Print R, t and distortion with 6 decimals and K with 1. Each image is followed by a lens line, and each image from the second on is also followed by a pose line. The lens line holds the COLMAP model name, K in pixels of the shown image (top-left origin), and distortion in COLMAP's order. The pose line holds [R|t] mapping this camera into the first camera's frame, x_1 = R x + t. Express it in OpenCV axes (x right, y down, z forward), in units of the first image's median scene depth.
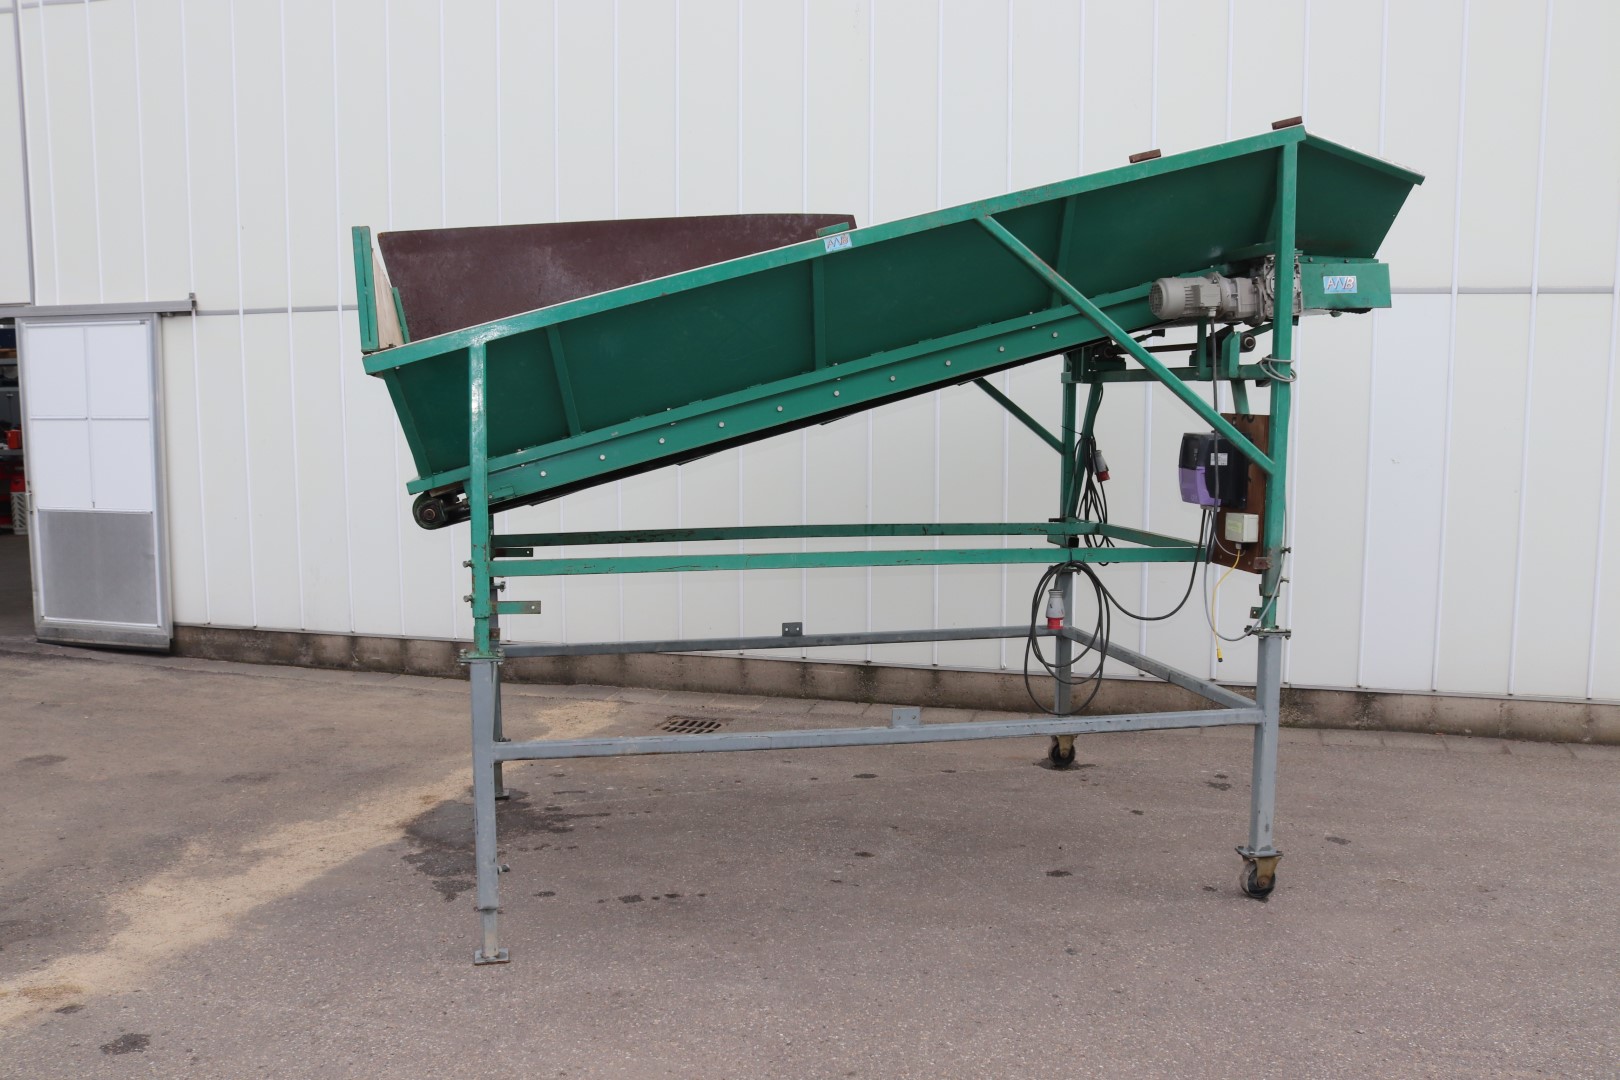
lens RADIAL K [[1405.3, 0, 803.6], [0, 1405.3, 574.9], [0, 0, 1]] dist [-0.106840, 0.042632]
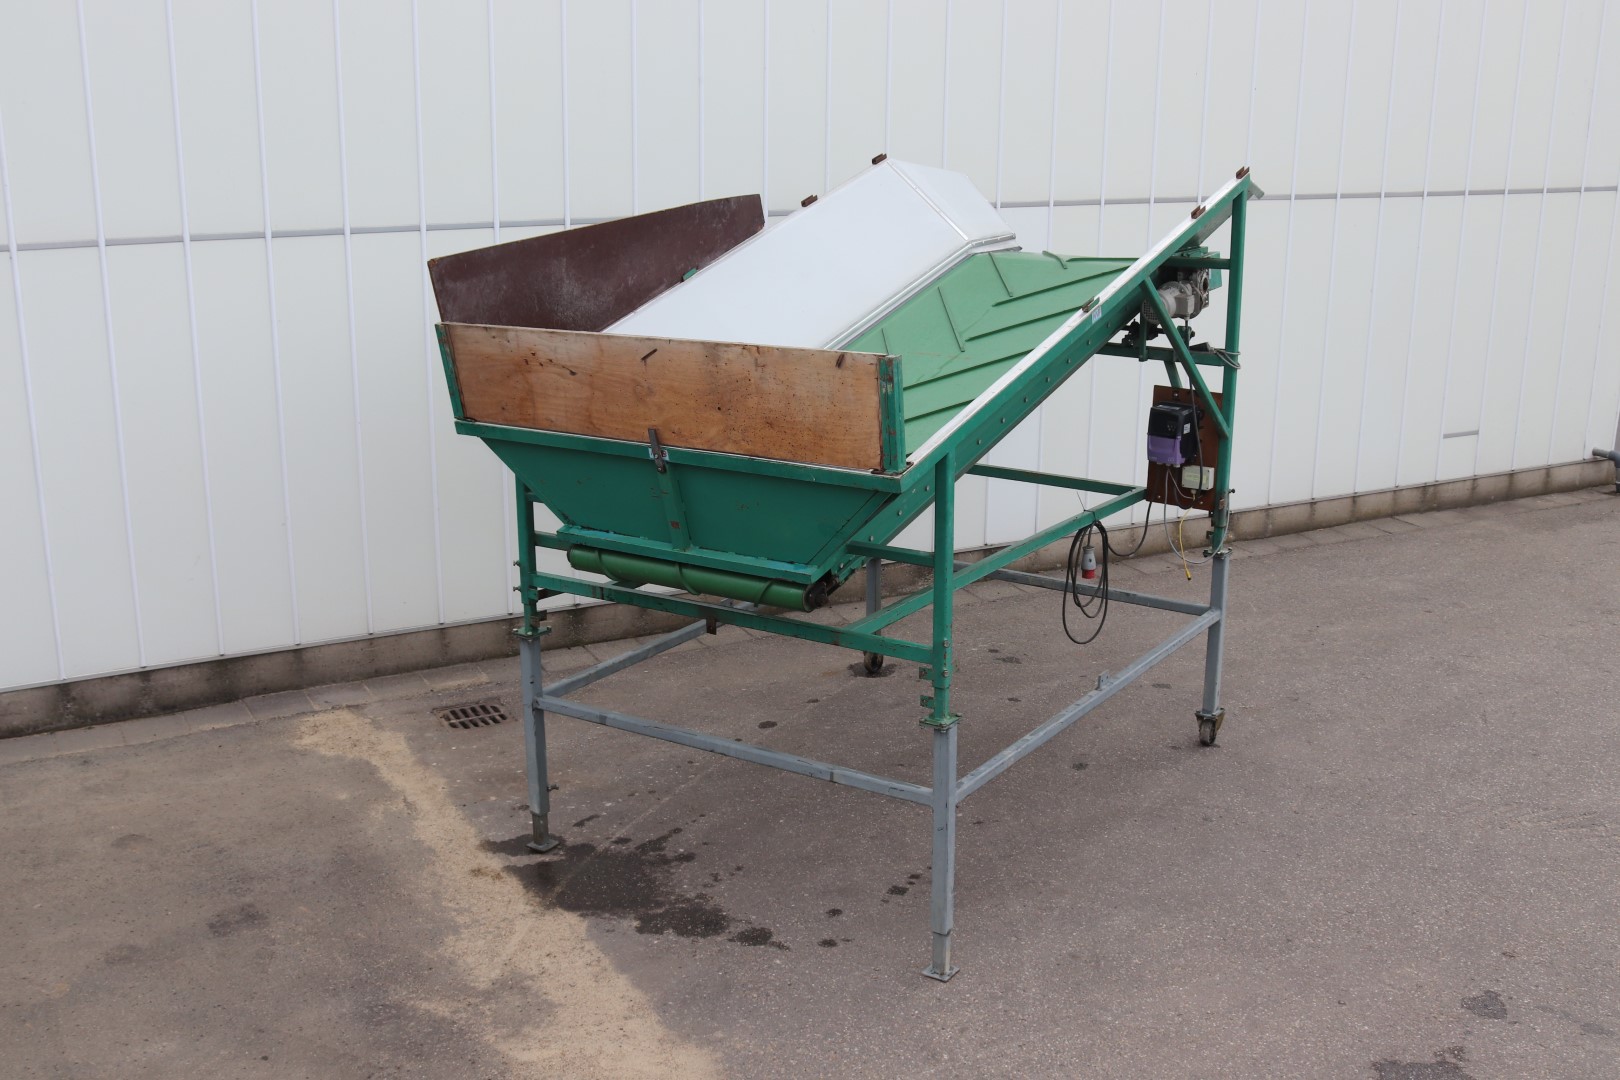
lens RADIAL K [[1746.9, 0, 803.5], [0, 1746.9, 572.2], [0, 0, 1]] dist [-0.068503, 0.000000]
pose [[0.714624, -0.193836, 0.672117, -0.891193], [0.084593, 0.977736, 0.192032, -0.243778], [-0.694375, -0.080374, 0.715110, 0.062373]]
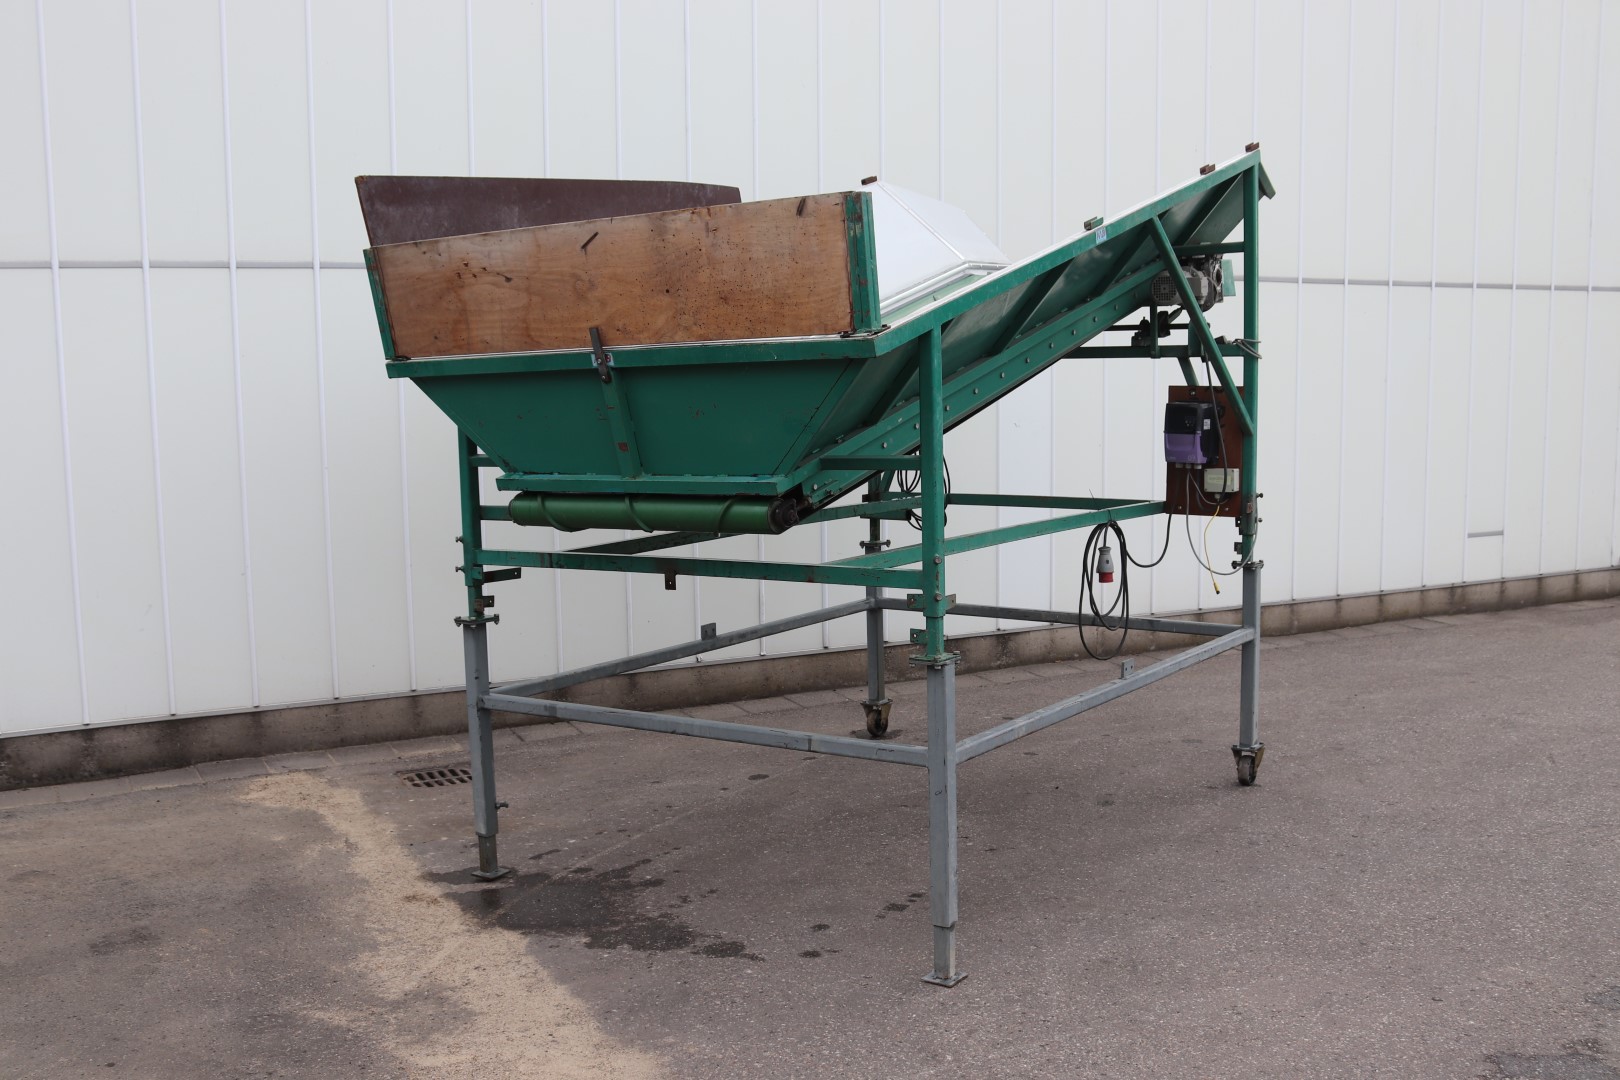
lens RADIAL K [[1620.5, 0, 798.8], [0, 1620.5, 580.7], [0, 0, 1]] dist [-0.069212, 0.000000]
pose [[0.729861, -0.102606, 0.675851, -0.748585], [0.102804, 0.993902, 0.039872, -0.033938], [-0.675821, 0.040380, 0.735959, 0.186280]]
